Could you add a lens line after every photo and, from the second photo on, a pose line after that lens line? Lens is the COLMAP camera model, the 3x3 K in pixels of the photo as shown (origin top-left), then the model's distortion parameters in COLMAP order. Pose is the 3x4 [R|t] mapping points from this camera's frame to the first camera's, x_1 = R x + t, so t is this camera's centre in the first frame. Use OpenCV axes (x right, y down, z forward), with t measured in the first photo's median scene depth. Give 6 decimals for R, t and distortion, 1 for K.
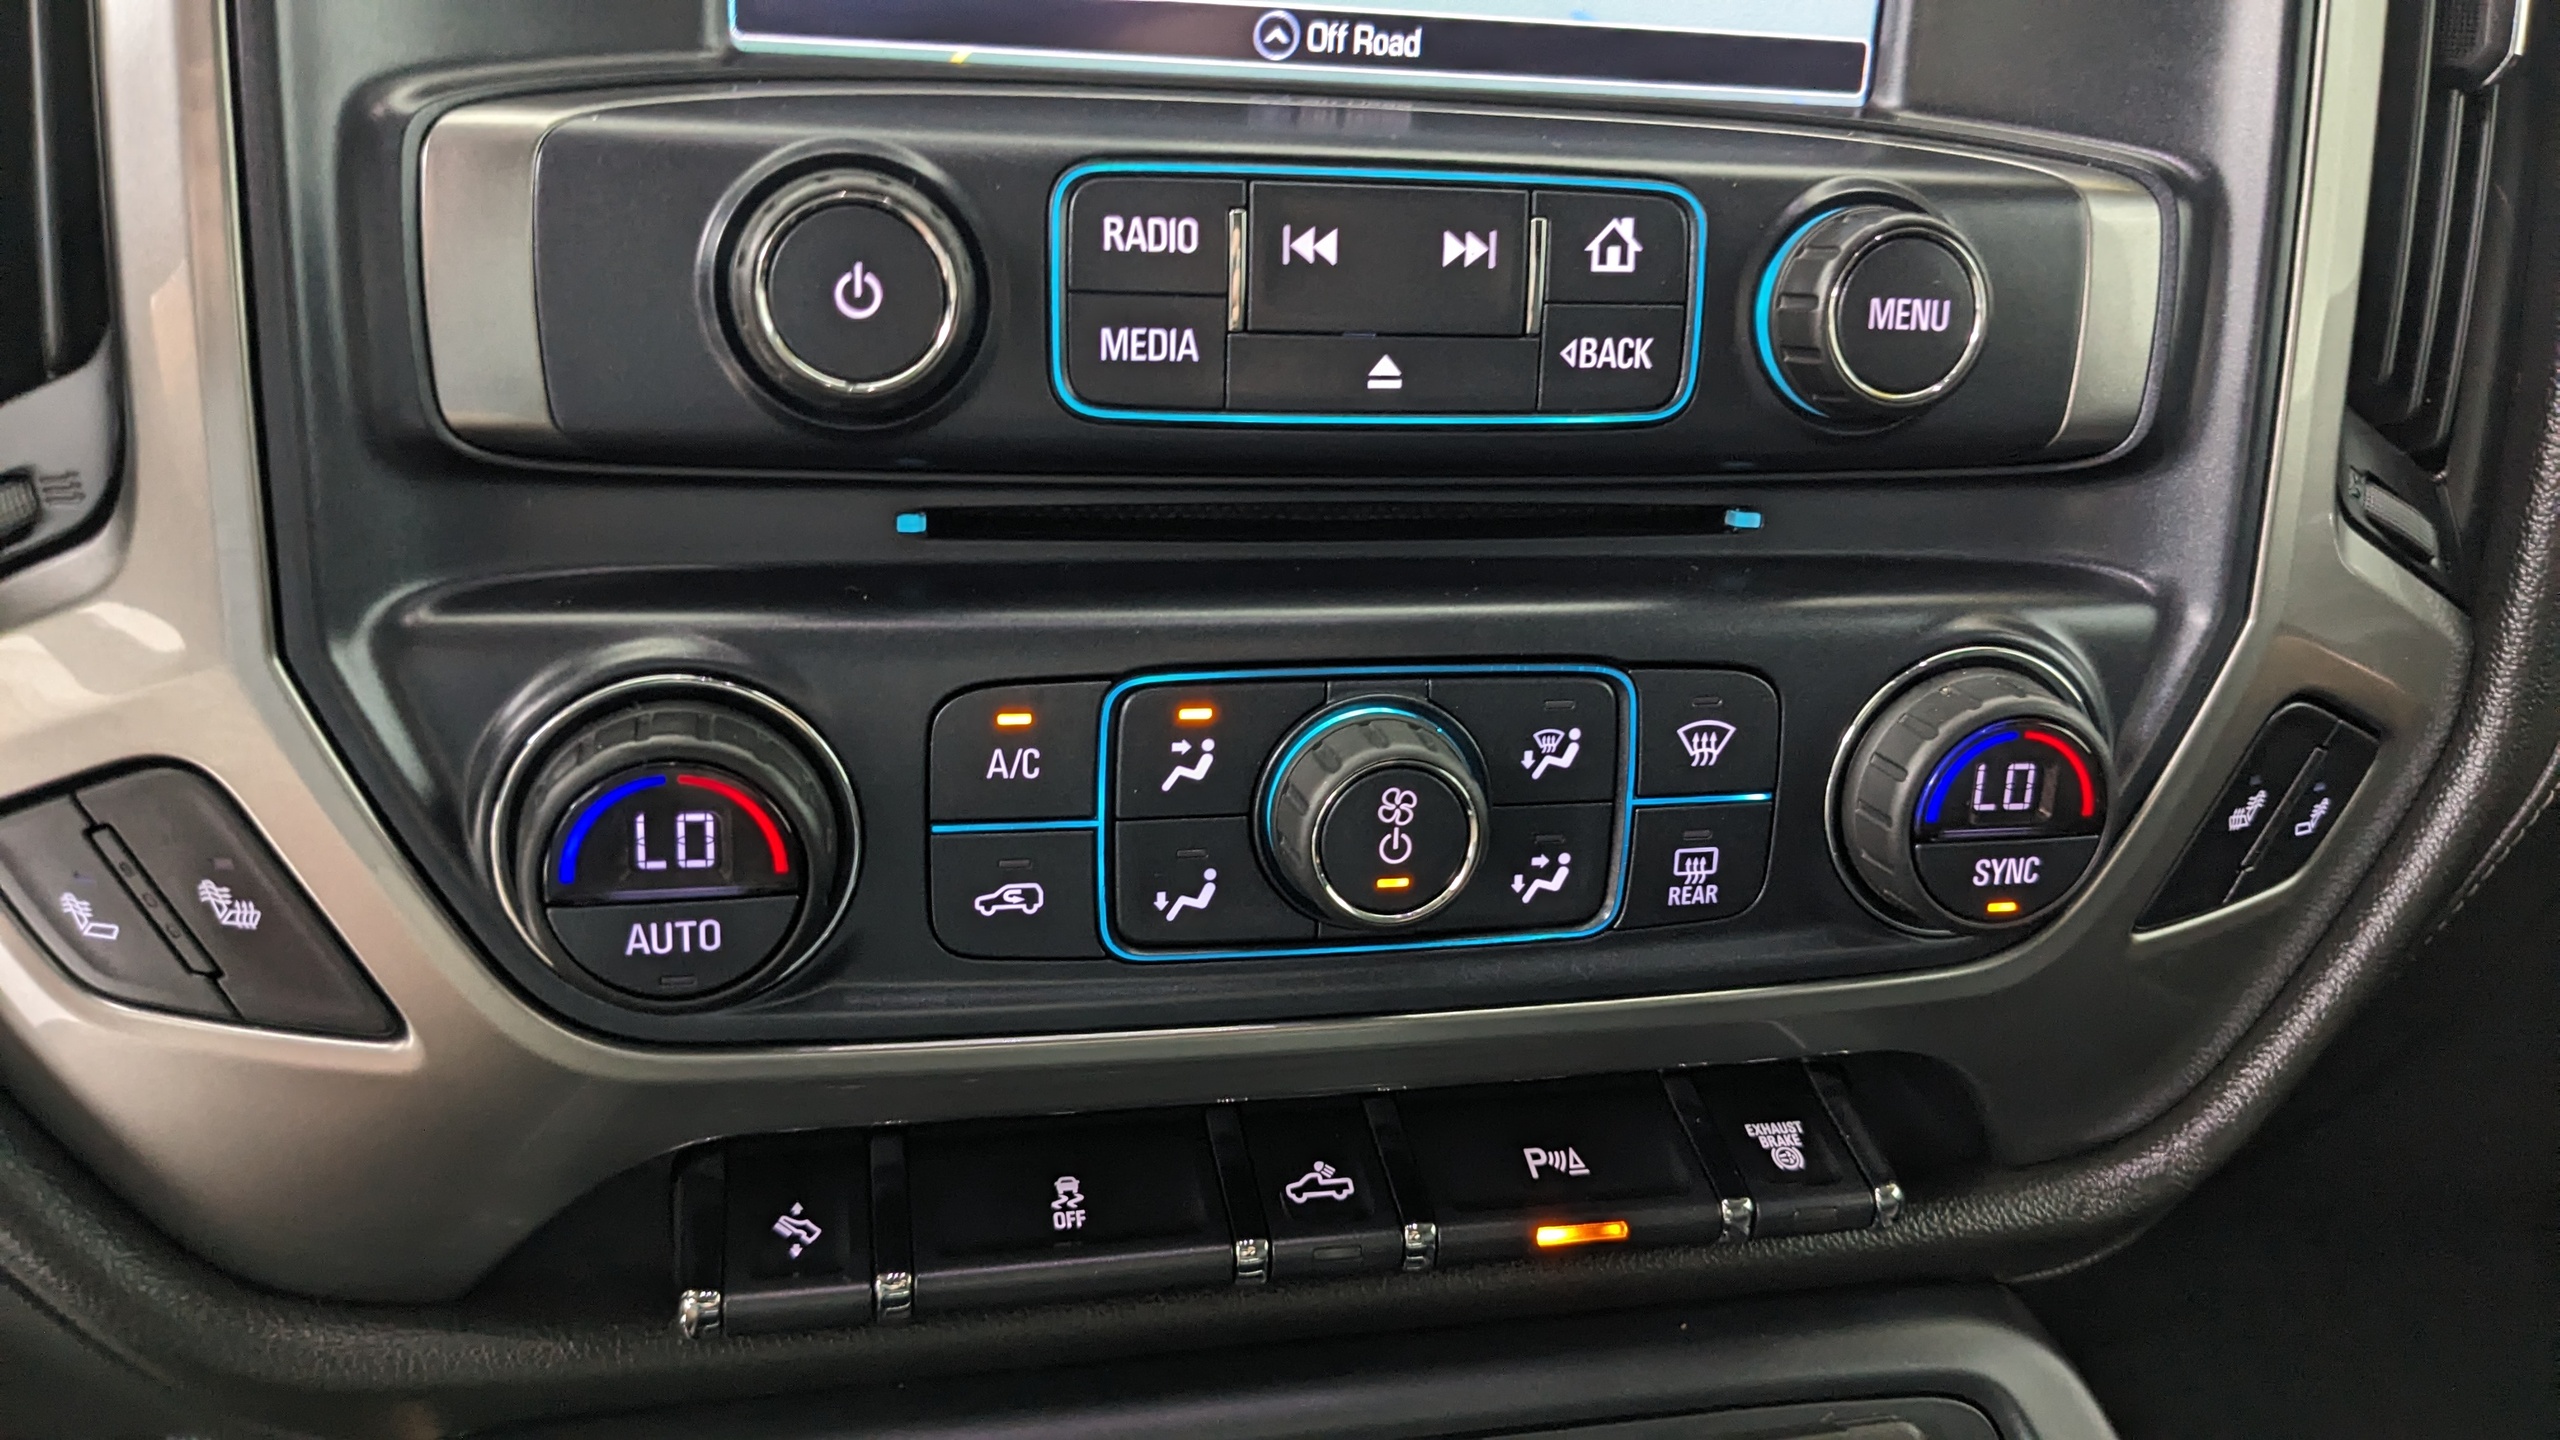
lens RADIAL K [[2116.9, 0, 1320.5], [0, 2116.9, 748.2], [0, 0, 1]] dist [0.071688, -0.170745]
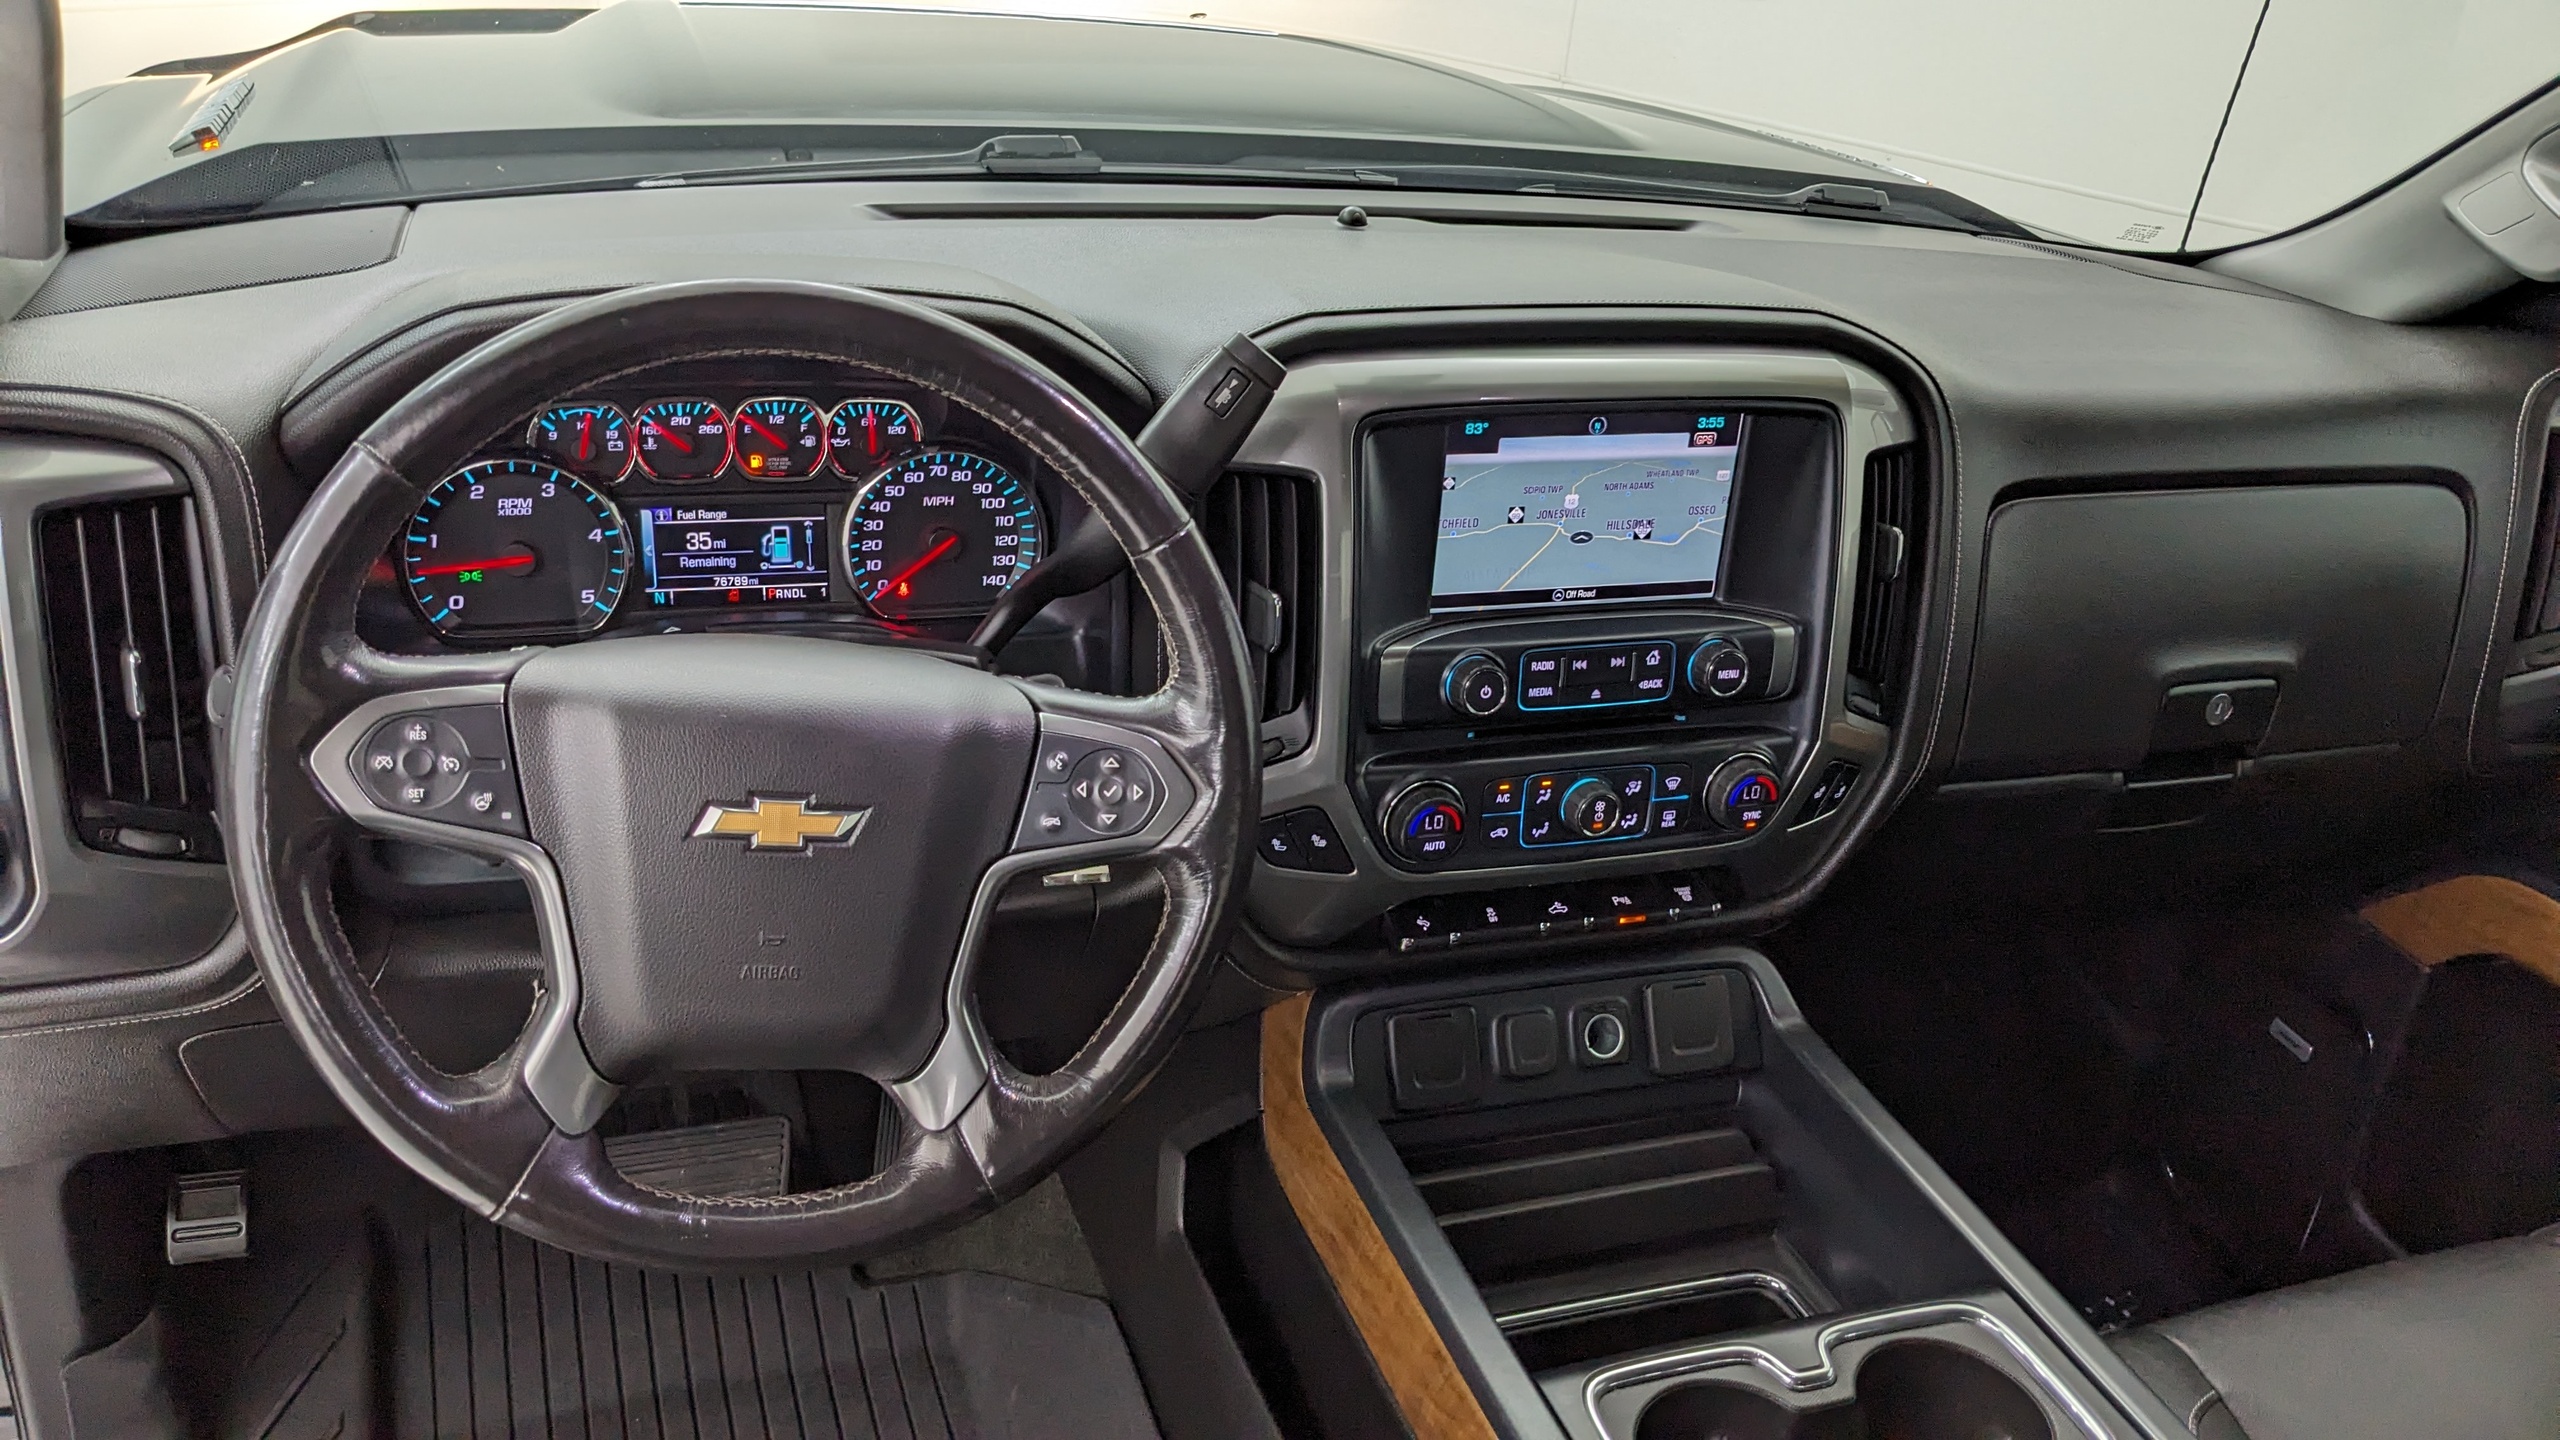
lens RADIAL K [[2023.8, 0, 1293.7], [0, 2023.8, 723.2], [0, 0, 1]] dist [0.068706, -0.155817]
pose [[0.994380, -0.021573, 0.103645, -0.830350], [0.014347, 0.997447, 0.069961, -0.360531], [-0.104890, -0.068081, 0.992151, -2.398768]]
